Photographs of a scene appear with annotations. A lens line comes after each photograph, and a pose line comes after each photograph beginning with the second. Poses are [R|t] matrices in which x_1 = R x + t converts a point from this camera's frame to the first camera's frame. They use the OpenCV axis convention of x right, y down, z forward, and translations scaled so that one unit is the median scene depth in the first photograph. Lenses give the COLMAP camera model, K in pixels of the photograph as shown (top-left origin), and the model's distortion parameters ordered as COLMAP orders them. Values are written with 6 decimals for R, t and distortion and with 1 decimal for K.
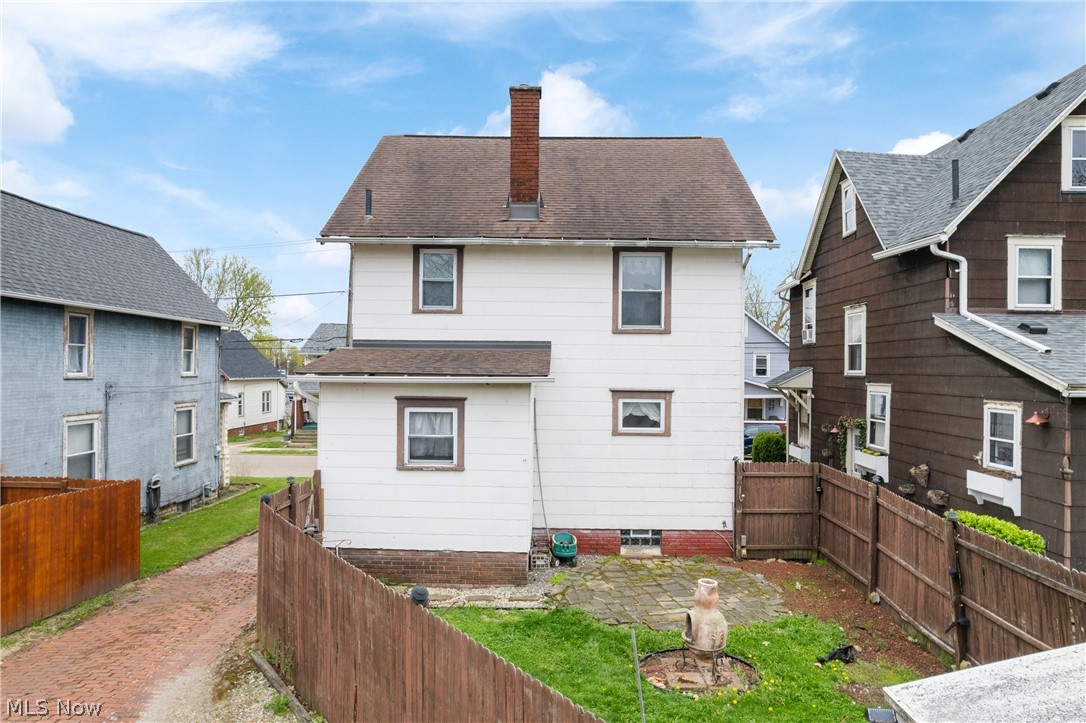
lens RADIAL K [[668.5, 0, 543.0], [0, 668.5, 361.5], [0, 0, 1]] dist [0.000912, -0.000821]
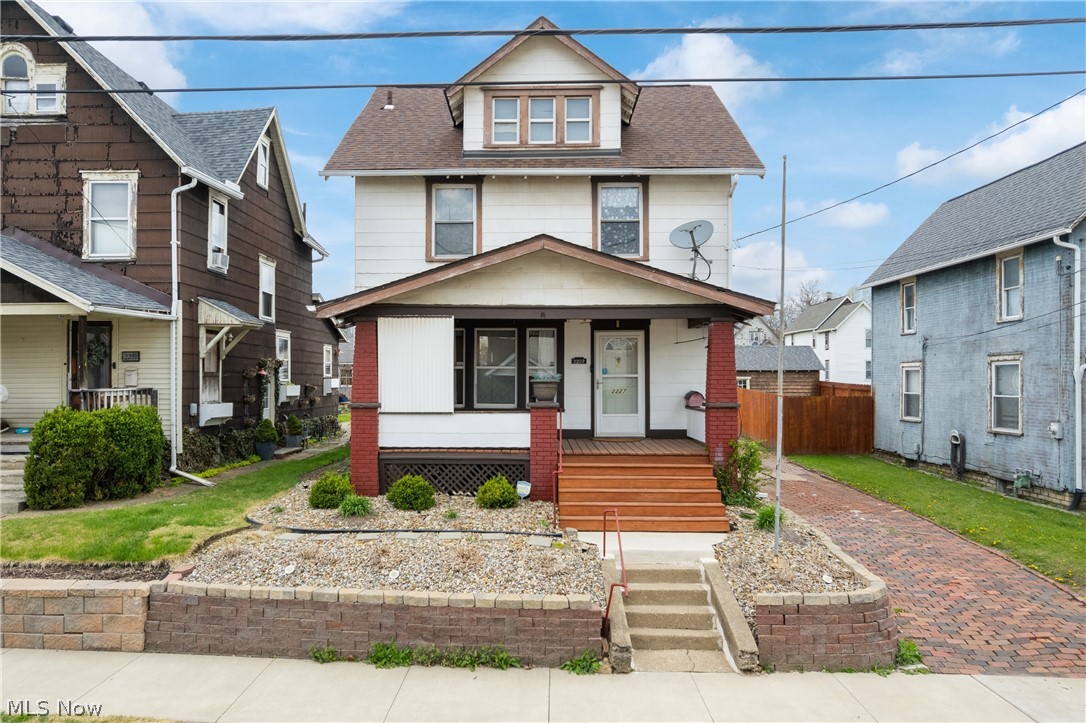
lens RADIAL K [[668.5, 0, 543.0], [0, 668.5, 361.5], [0, 0, 1]] dist [0.000912, -0.000821]
pose [[-0.999548, -0.011419, -0.027803, 0.034171], [-0.010481, 0.999378, -0.033674, 0.105098], [0.028170, -0.033367, -0.999046, 1.844985]]
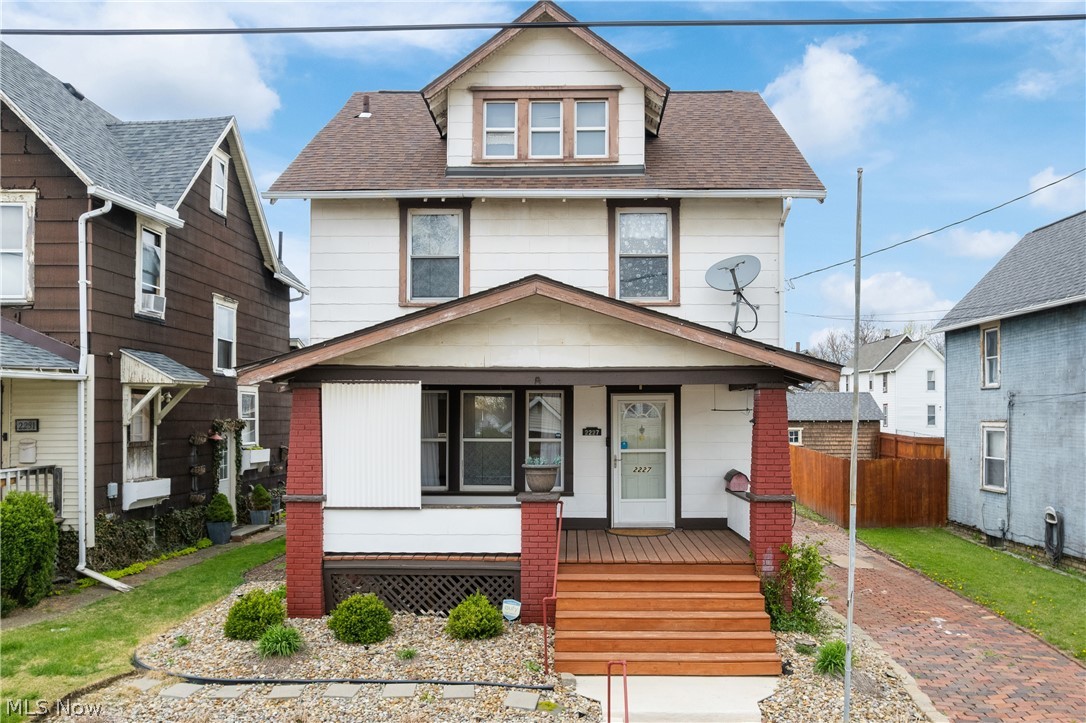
lens RADIAL K [[713.6, 0, 587.1], [0, 713.6, 401.4], [0, 0, 1]] dist [-0.021381, 0.035972]
pose [[-0.999255, -0.011095, -0.036967, 0.002905], [-0.009910, 0.999436, -0.032098, 0.073889], [0.037302, -0.031708, -0.998801, 1.738174]]
